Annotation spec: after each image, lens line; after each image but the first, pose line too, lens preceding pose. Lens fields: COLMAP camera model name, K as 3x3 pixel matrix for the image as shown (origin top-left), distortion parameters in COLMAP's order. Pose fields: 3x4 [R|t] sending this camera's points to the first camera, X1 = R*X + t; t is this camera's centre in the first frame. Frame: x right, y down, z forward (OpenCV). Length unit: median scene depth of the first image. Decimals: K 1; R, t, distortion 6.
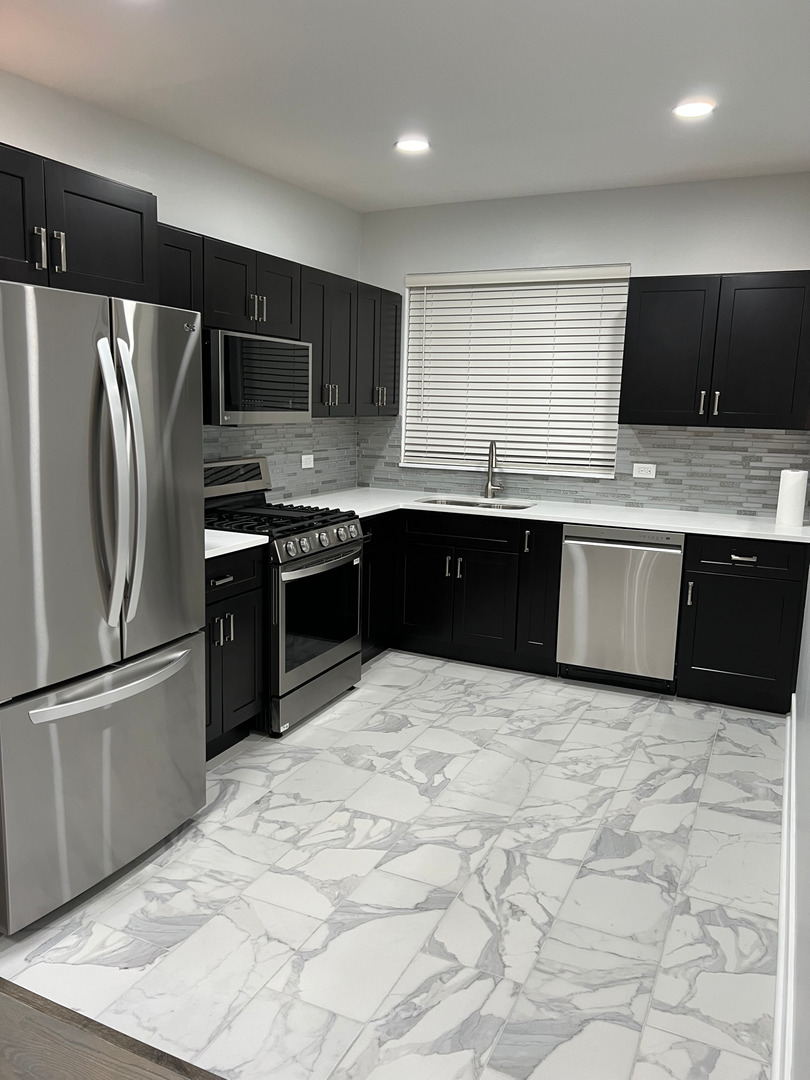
lens RADIAL K [[822.3, 0, 400.8], [0, 822.3, 539.5], [0, 0, 1]] dist [0.075811, -0.099448]
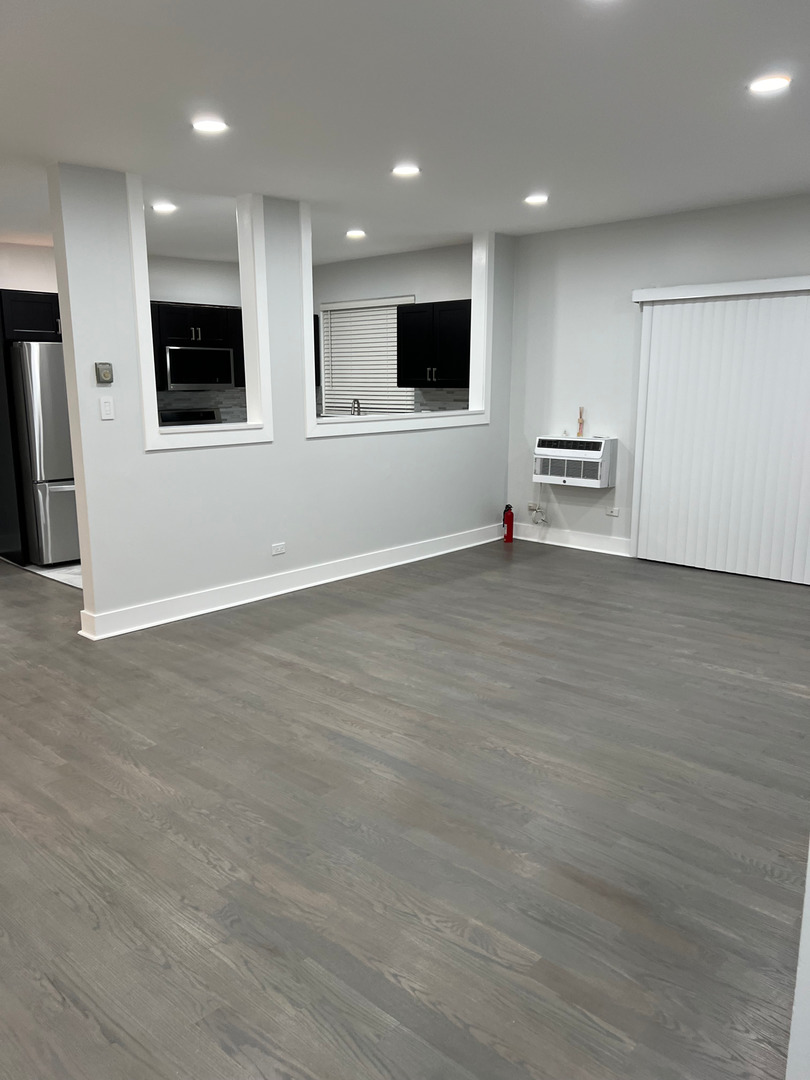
lens RADIAL K [[822.3, 0, 396.7], [0, 822.3, 550.1], [0, 0, 1]] dist [0.075811, -0.099448]
pose [[0.932100, 0.045556, -0.359325, 0.852071], [-0.033054, 0.998618, 0.040865, 0.128050], [0.360690, -0.026214, 0.932317, -0.615279]]
